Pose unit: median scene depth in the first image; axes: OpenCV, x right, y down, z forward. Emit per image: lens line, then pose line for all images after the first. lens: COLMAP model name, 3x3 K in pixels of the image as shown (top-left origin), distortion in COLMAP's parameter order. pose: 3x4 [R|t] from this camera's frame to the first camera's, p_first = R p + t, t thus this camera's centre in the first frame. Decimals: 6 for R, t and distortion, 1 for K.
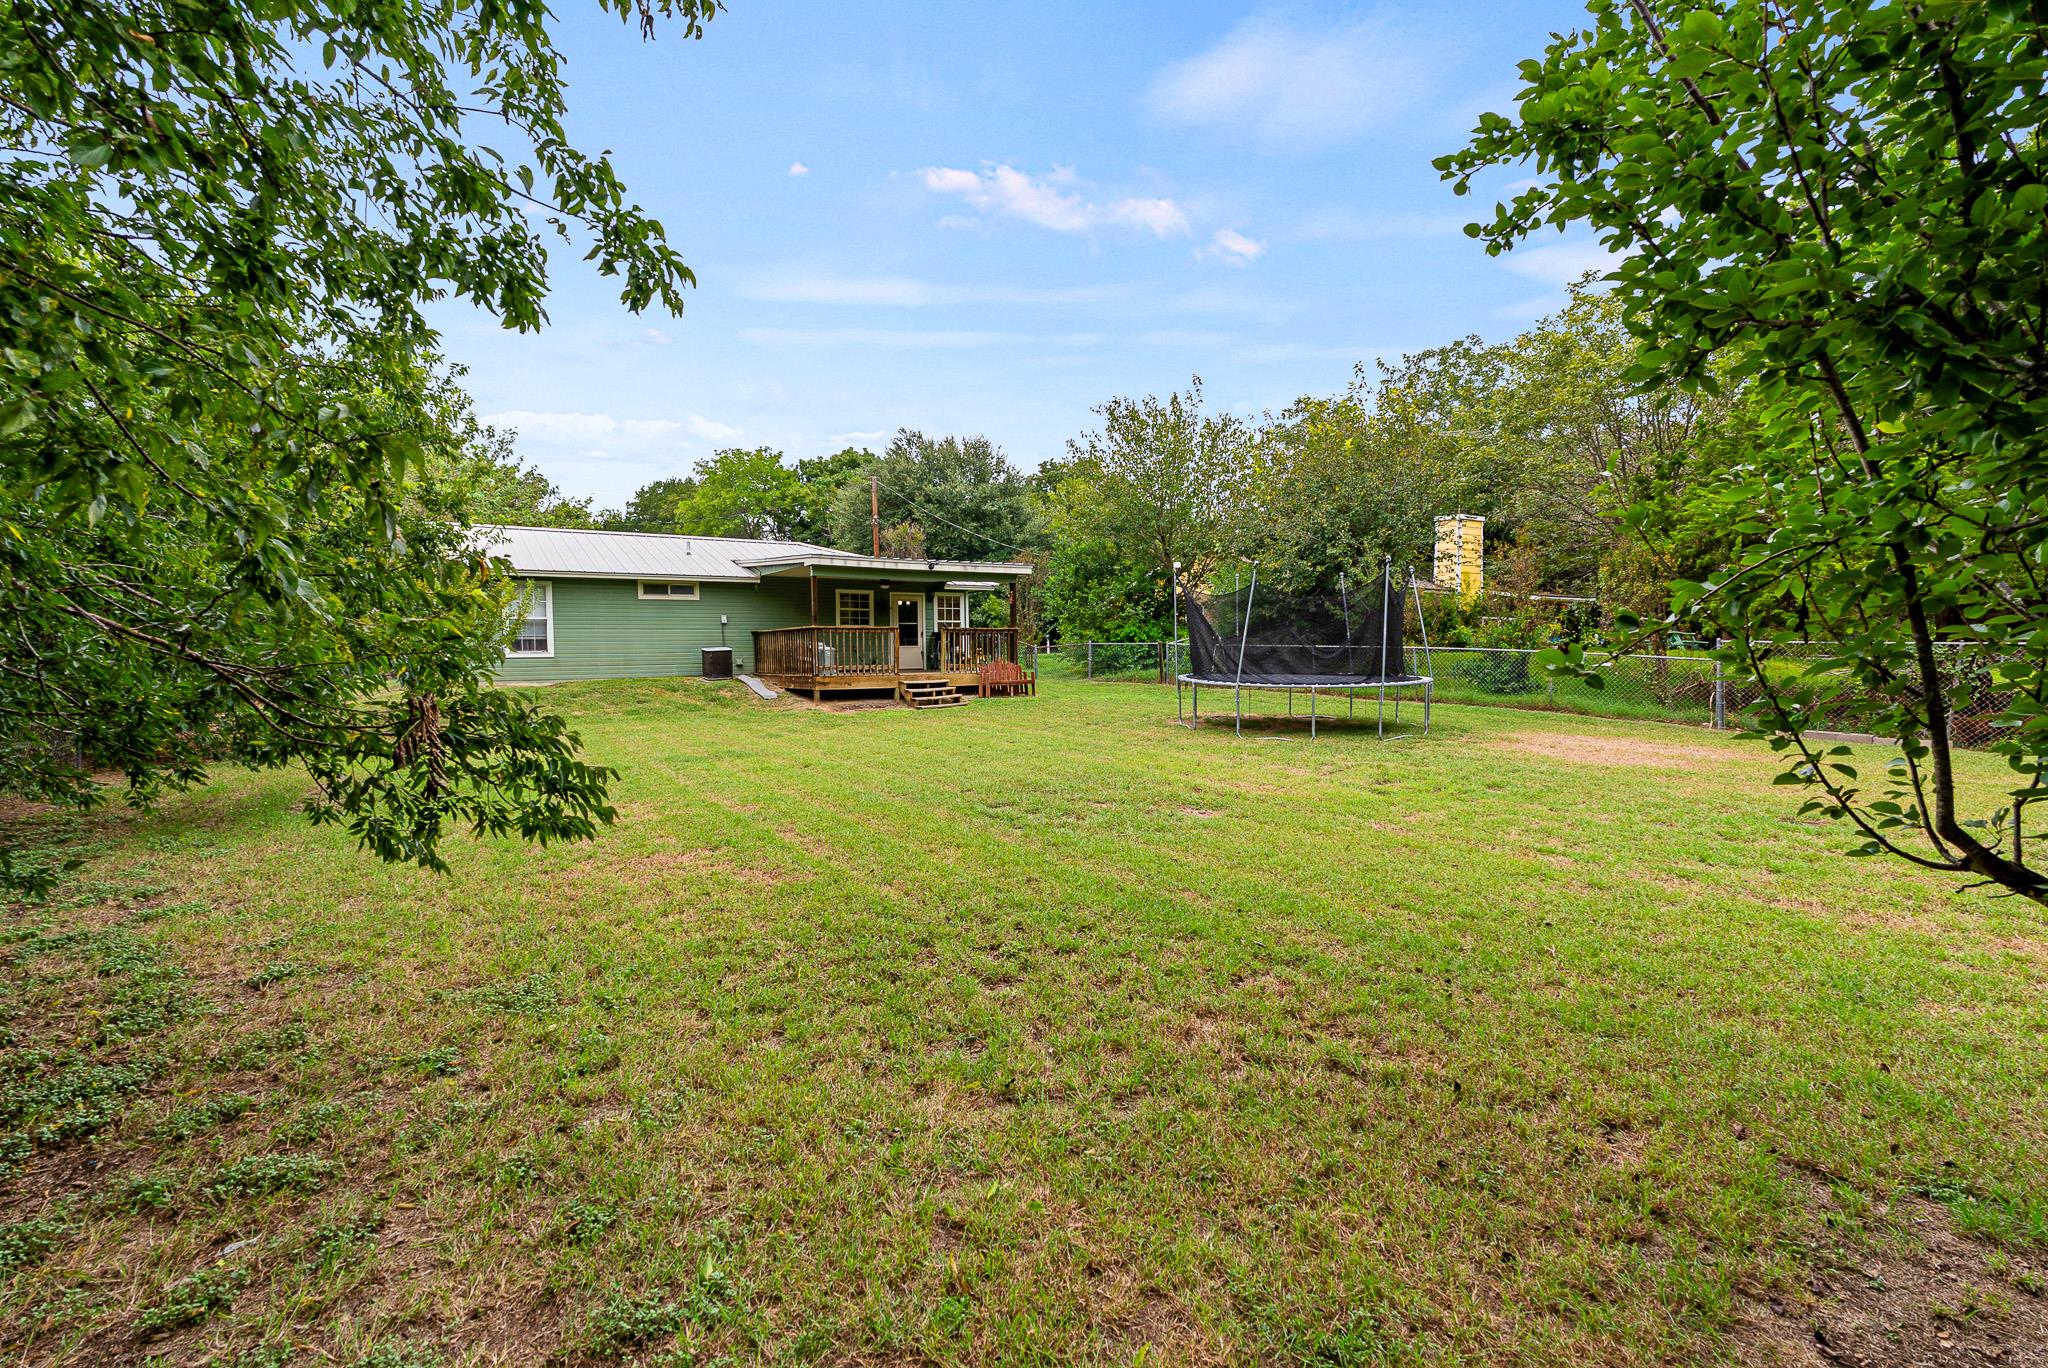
lens RADIAL K [[914.3, 0, 1018.7], [0, 914.3, 661.8], [0, 0, 1]] dist [-0.001107, 0.000094]
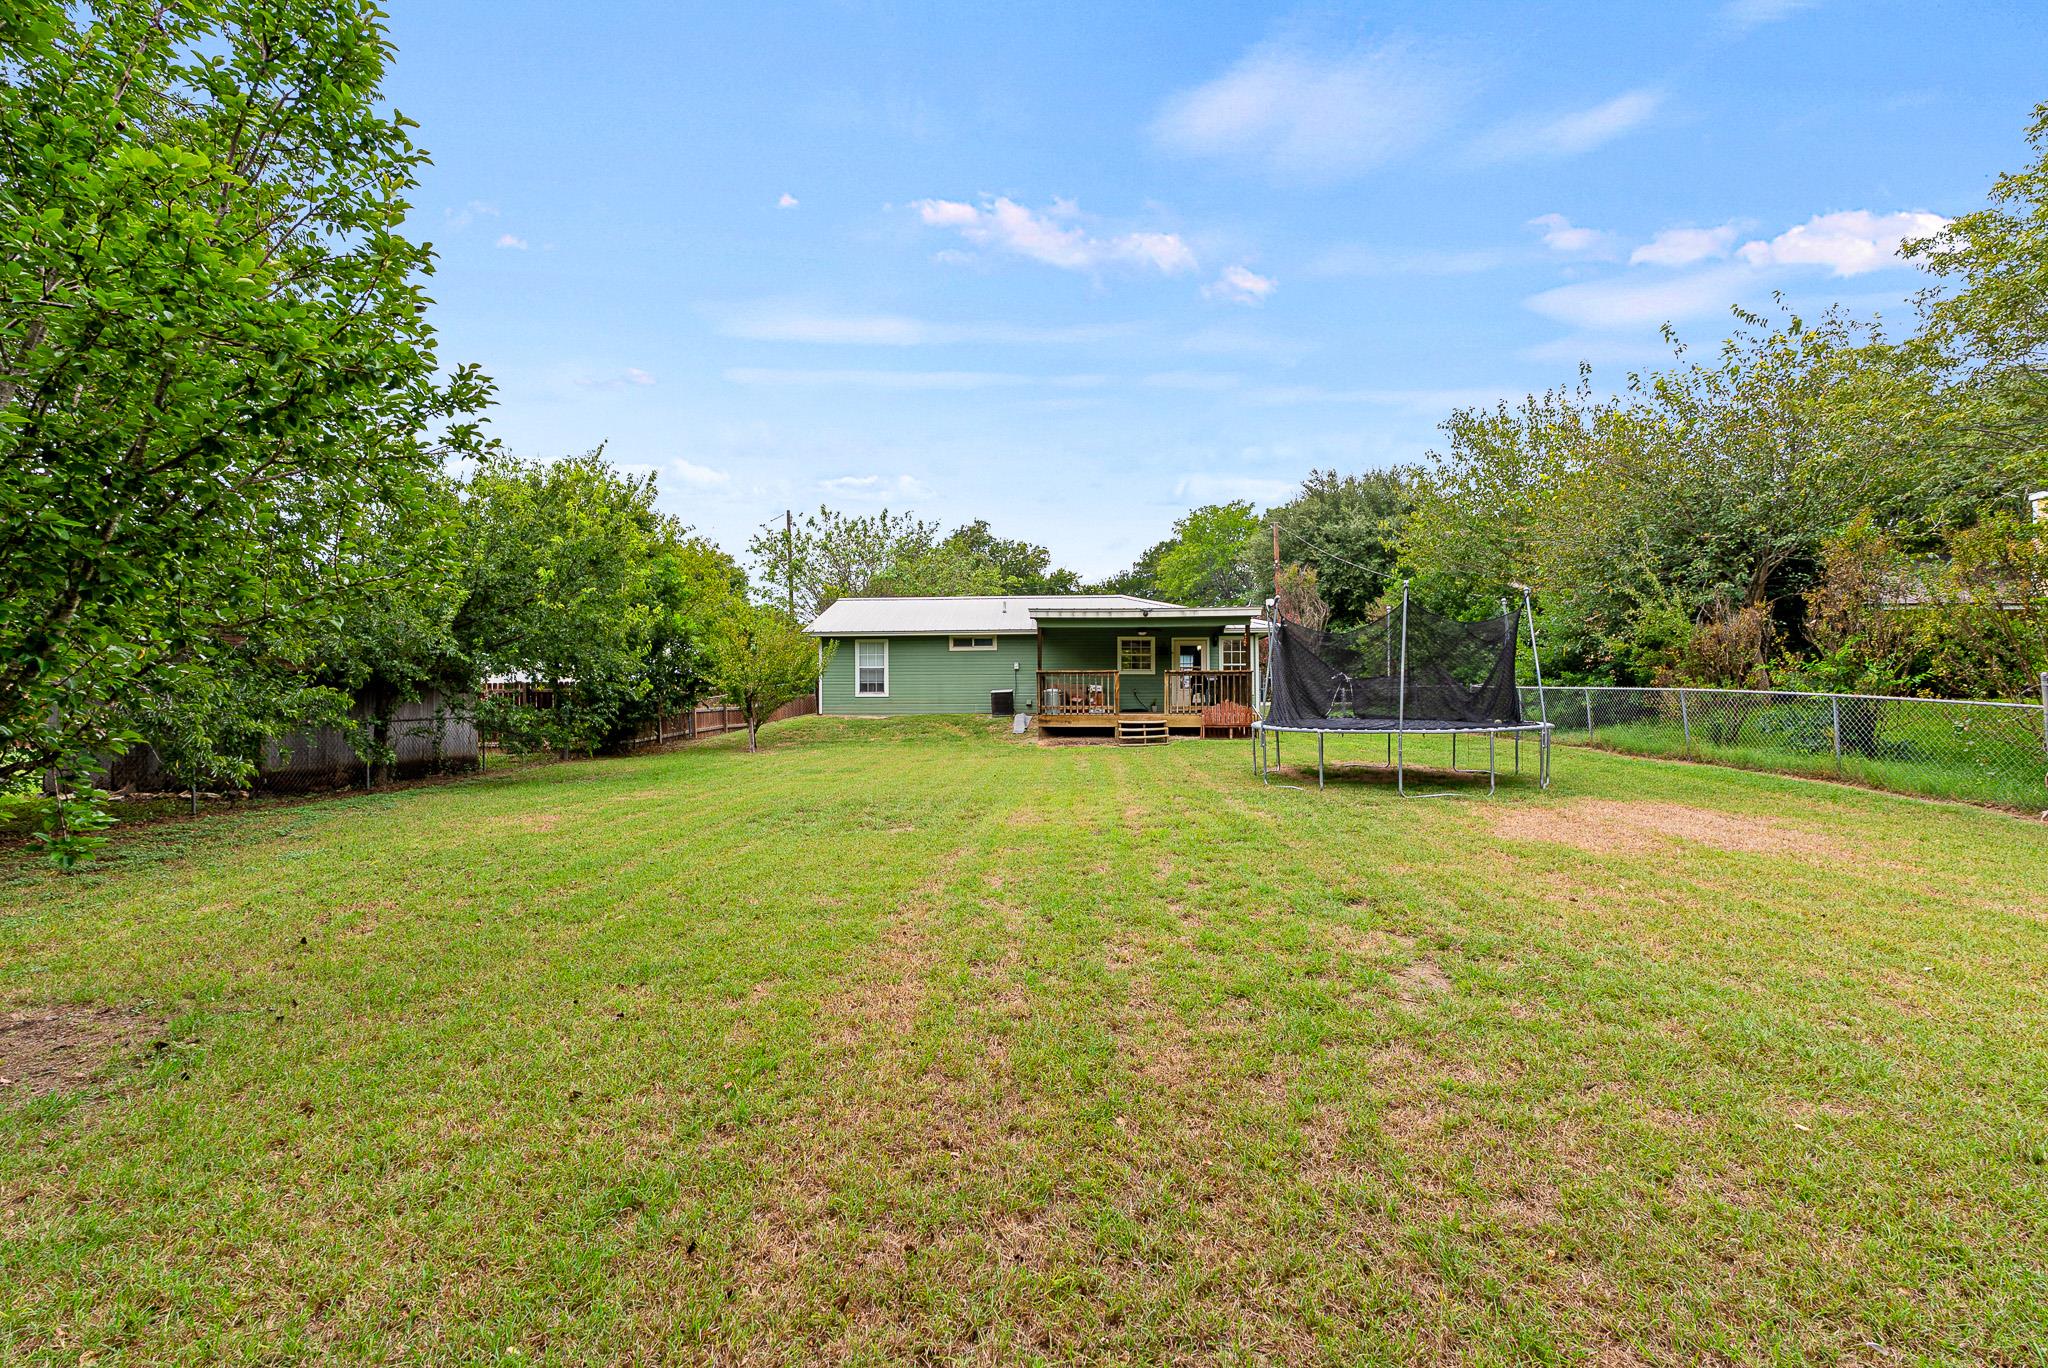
lens RADIAL K [[914.3, 0, 1018.7], [0, 914.3, 661.8], [0, 0, 1]] dist [-0.001107, 0.000094]
pose [[0.805128, -0.016895, -0.592861, 0.389620], [-0.012730, 0.998872, -0.045753, 0.002235], [0.592965, 0.044384, 0.804004, 0.050449]]
